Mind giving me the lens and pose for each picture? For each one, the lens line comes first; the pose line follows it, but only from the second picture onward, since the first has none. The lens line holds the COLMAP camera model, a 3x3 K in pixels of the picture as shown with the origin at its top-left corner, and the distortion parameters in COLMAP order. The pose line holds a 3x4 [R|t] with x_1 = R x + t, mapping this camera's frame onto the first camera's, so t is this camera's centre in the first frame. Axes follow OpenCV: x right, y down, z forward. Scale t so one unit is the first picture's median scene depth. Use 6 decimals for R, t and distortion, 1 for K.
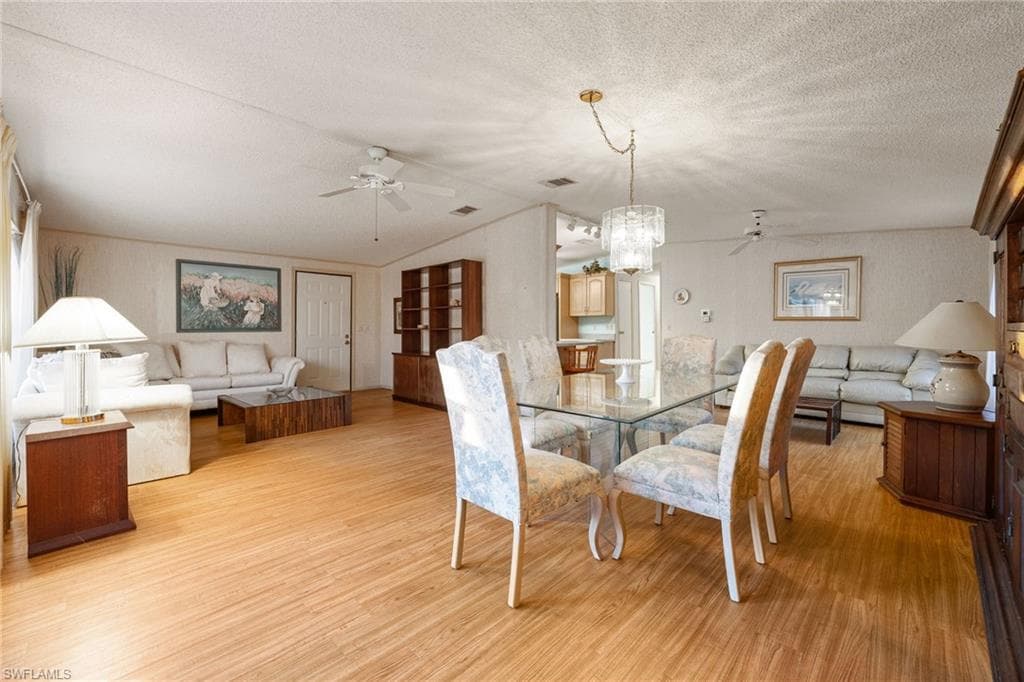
lens RADIAL K [[424.7, 0, 513.5], [0, 424.7, 333.1], [0, 0, 1]] dist [0.001824, -0.000408]
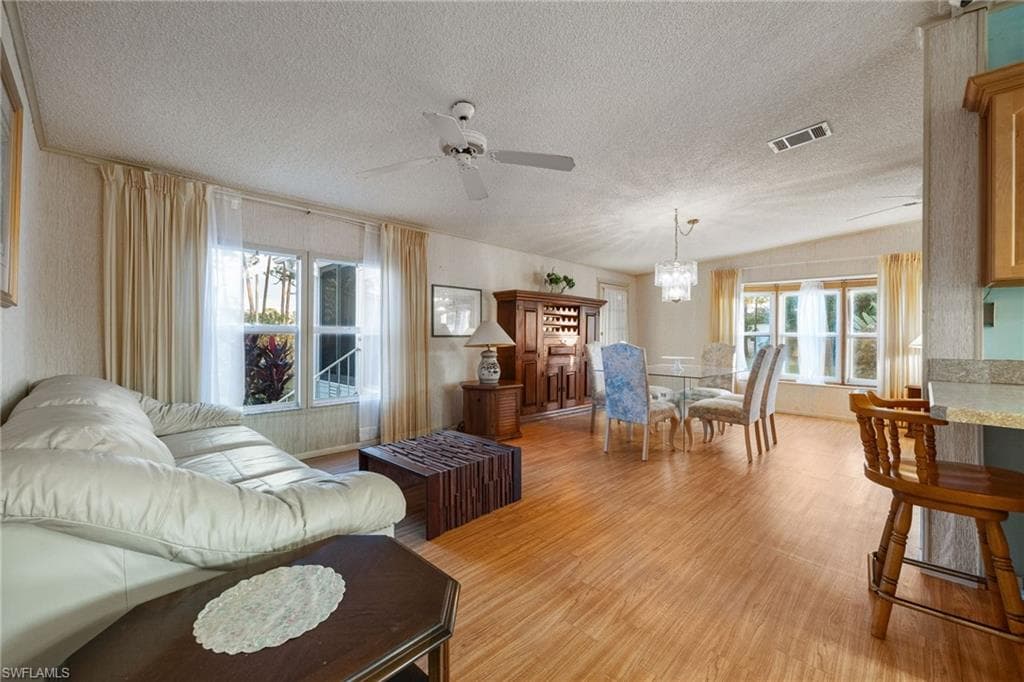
lens RADIAL K [[407.2, 0, 516.4], [0, 407.2, 339.3], [0, 0, 1]] dist [-0.008802, -0.000021]
pose [[-0.999916, -0.008267, 0.009994, 0.406744], [-0.008093, 0.999818, 0.017298, -0.011400], [-0.010135, 0.017215, -0.999800, 1.193432]]
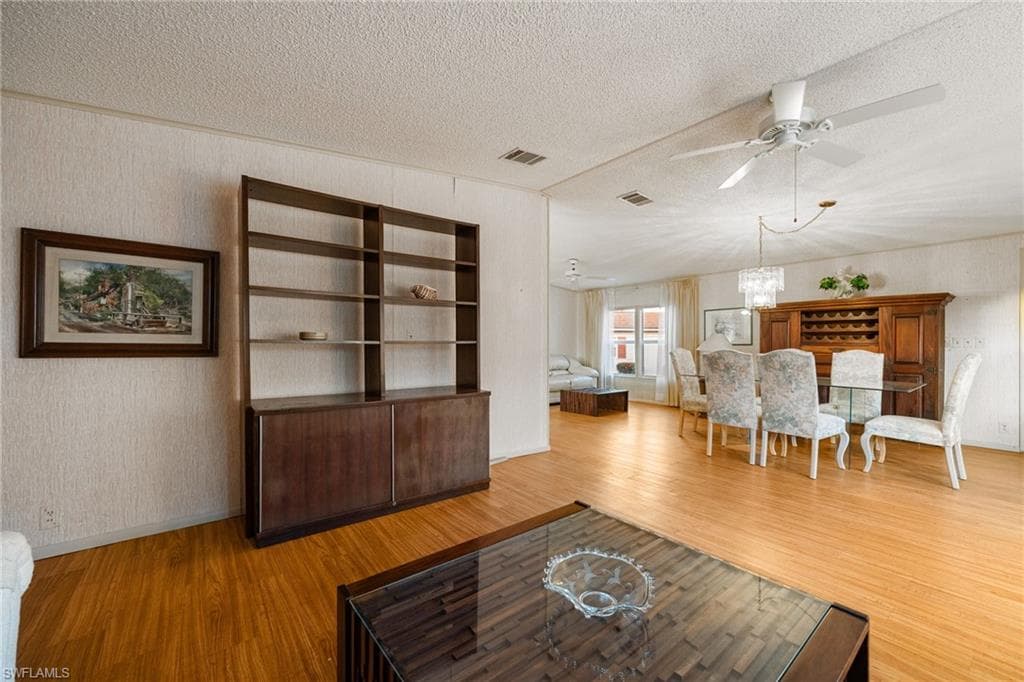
lens RADIAL K [[407.2, 0, 510.3], [0, 407.2, 345.0], [0, 0, 1]] dist [-0.008802, -0.000021]
pose [[0.133490, -0.001937, 0.991048, -0.630259], [0.005339, 0.999985, 0.001235, -0.006251], [-0.991036, 0.005126, 0.133498, 0.819081]]
